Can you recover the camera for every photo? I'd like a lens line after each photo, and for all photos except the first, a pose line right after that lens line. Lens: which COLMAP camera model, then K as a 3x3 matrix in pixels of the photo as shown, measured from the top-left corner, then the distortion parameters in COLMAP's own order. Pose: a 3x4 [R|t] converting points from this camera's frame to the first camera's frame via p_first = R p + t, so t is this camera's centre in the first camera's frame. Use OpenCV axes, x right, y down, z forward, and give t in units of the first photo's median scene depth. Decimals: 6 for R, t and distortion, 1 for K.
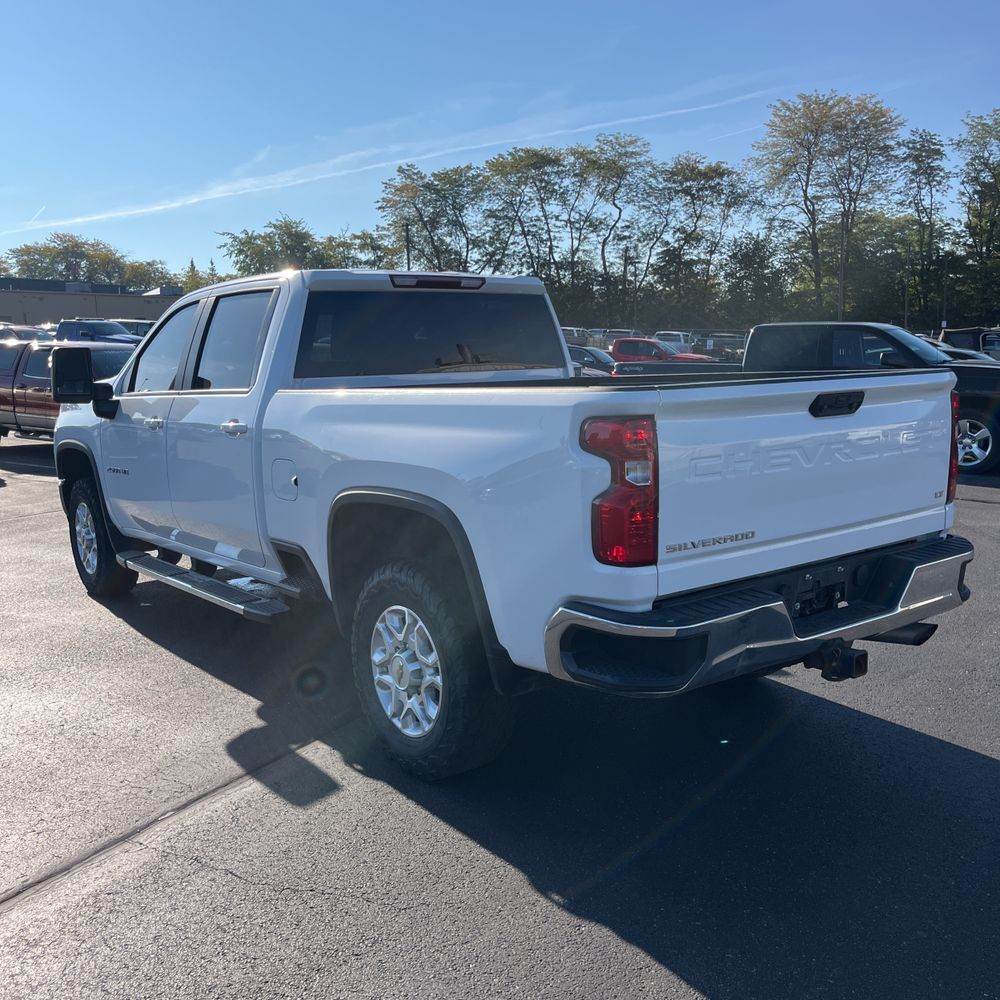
lens RADIAL K [[1022.4, 0, 503.0], [0, 1022.4, 508.7], [0, 0, 1]] dist [0.023228, 0.000000]
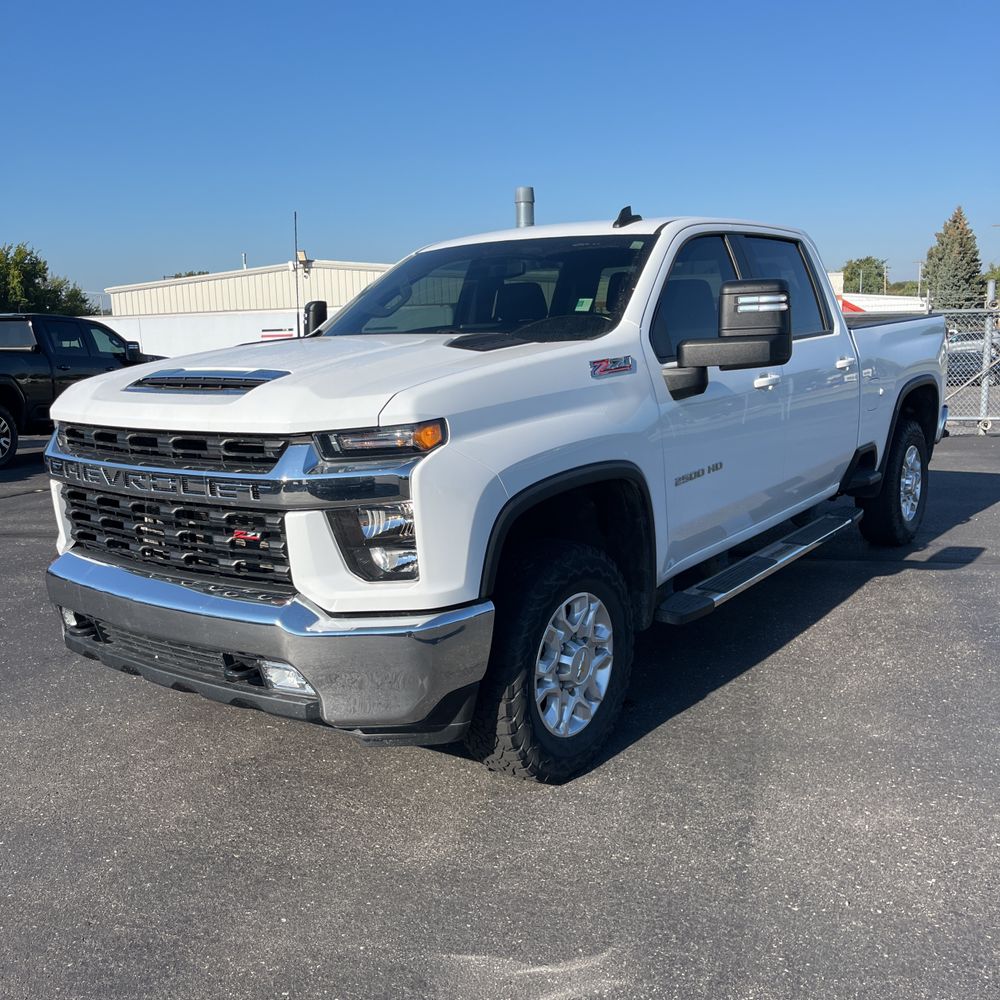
lens RADIAL K [[1022.4, 0, 498.1], [0, 1022.4, 499.0], [0, 0, 1]] dist [0.023228, 0.000000]
pose [[-0.262734, -0.136147, 0.955215, -0.071709], [0.185105, 0.964494, 0.188383, -0.012441], [-0.946946, 0.226310, -0.228204, 0.094118]]
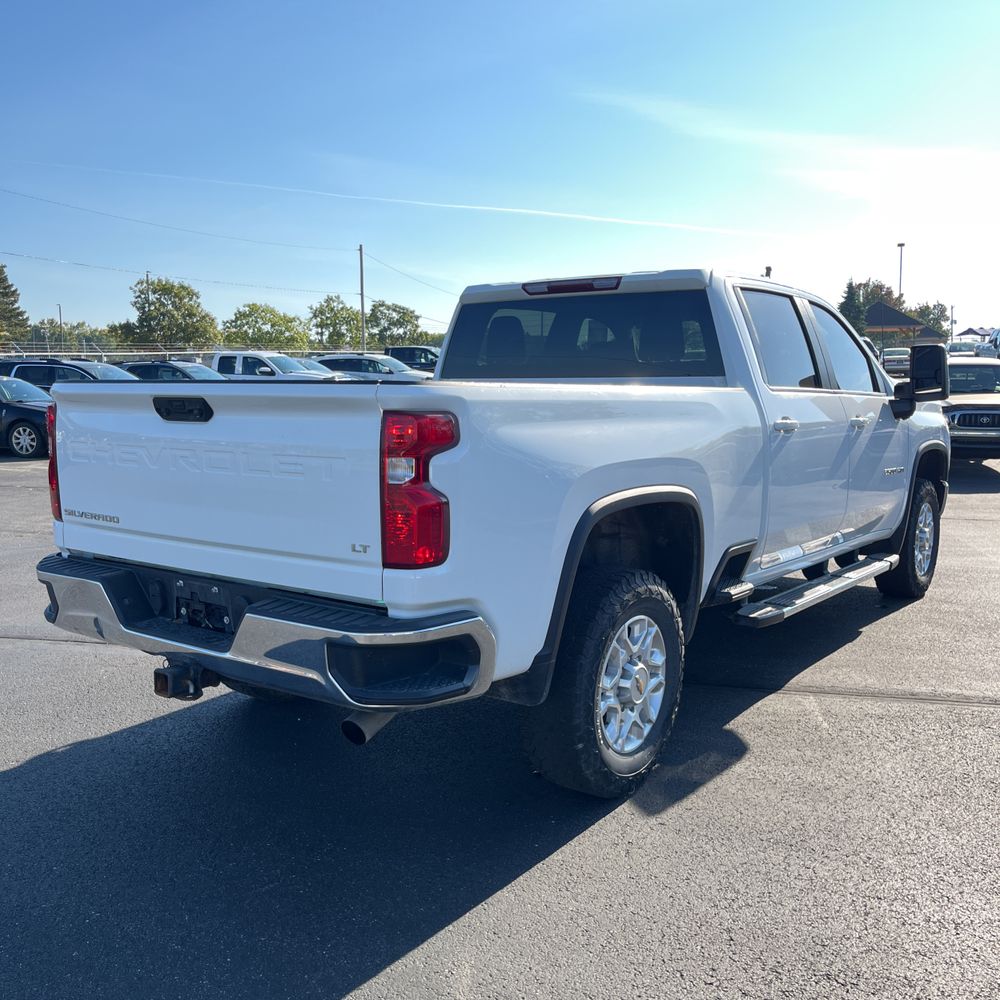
lens RADIAL K [[1022.4, 0, 499.5], [0, 1022.4, 498.8], [0, 0, 1]] dist [0.023228, 0.000000]
pose [[0.267551, 0.135401, -0.953983, 0.053408], [-0.151441, 0.983681, 0.097143, -0.006338], [0.951568, 0.118482, 0.283691, 0.040953]]
